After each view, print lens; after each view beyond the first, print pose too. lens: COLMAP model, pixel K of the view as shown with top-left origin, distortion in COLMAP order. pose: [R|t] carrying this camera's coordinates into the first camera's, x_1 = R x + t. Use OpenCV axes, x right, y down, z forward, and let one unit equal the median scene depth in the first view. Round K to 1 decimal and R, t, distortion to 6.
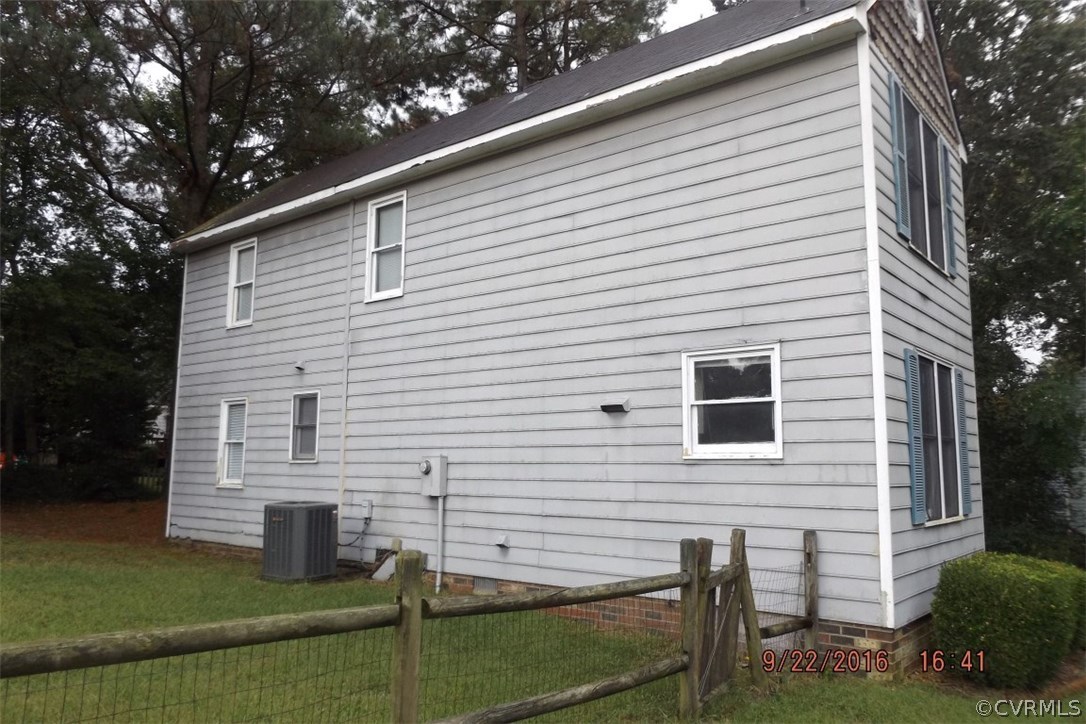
lens RADIAL K [[803.8, 0, 543.0], [0, 803.8, 362.0], [0, 0, 1]] dist [-0.004234, 0.003380]
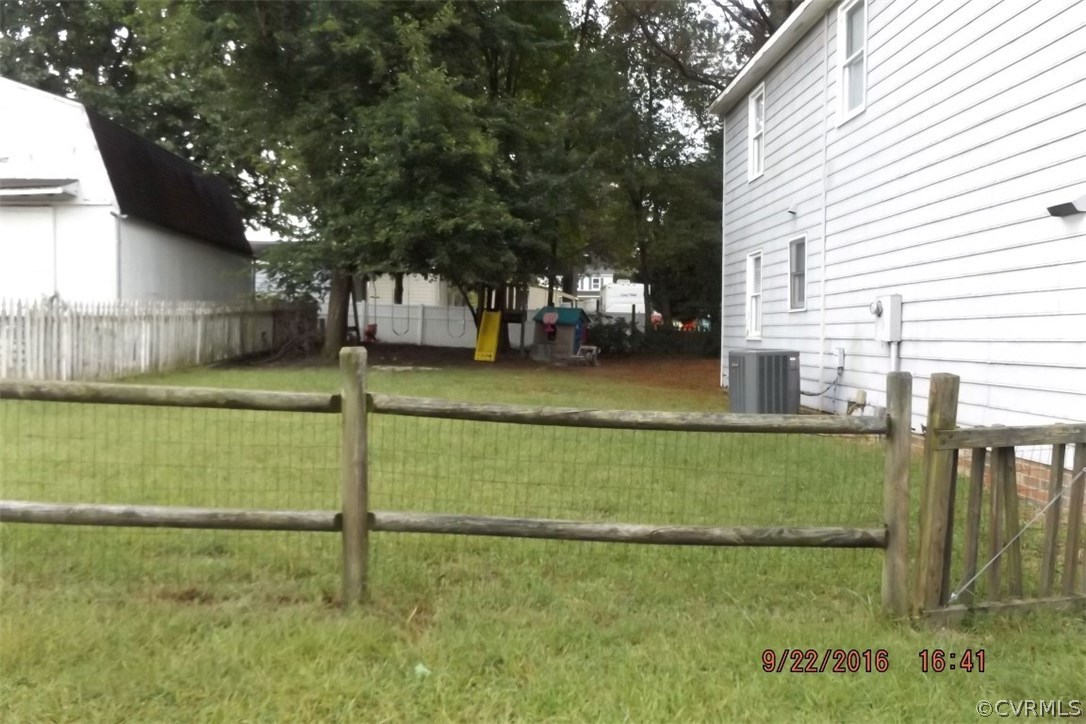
lens RADIAL K [[803.8, 0, 543.0], [0, 803.8, 362.0], [0, 0, 1]] dist [-0.004234, 0.003380]
pose [[0.664294, 0.019956, -0.747205, 0.241968], [0.099776, 0.988330, 0.115100, 0.049846], [0.740783, -0.151013, 0.654551, 0.155882]]
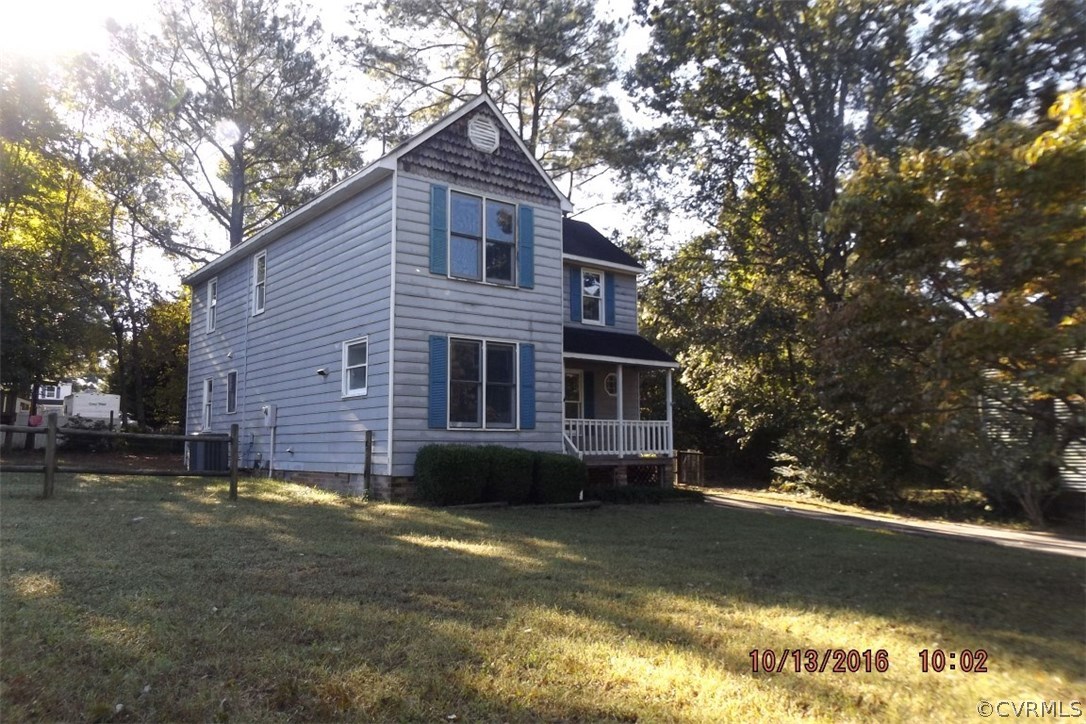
lens RADIAL K [[803.8, 0, 543.0], [0, 803.8, 362.0], [0, 0, 1]] dist [-0.004234, 0.003380]
pose [[0.977433, -0.034936, -0.208336, 0.761963], [0.039393, 0.999074, 0.017286, 0.017188], [0.207539, -0.025103, 0.977904, -0.548129]]
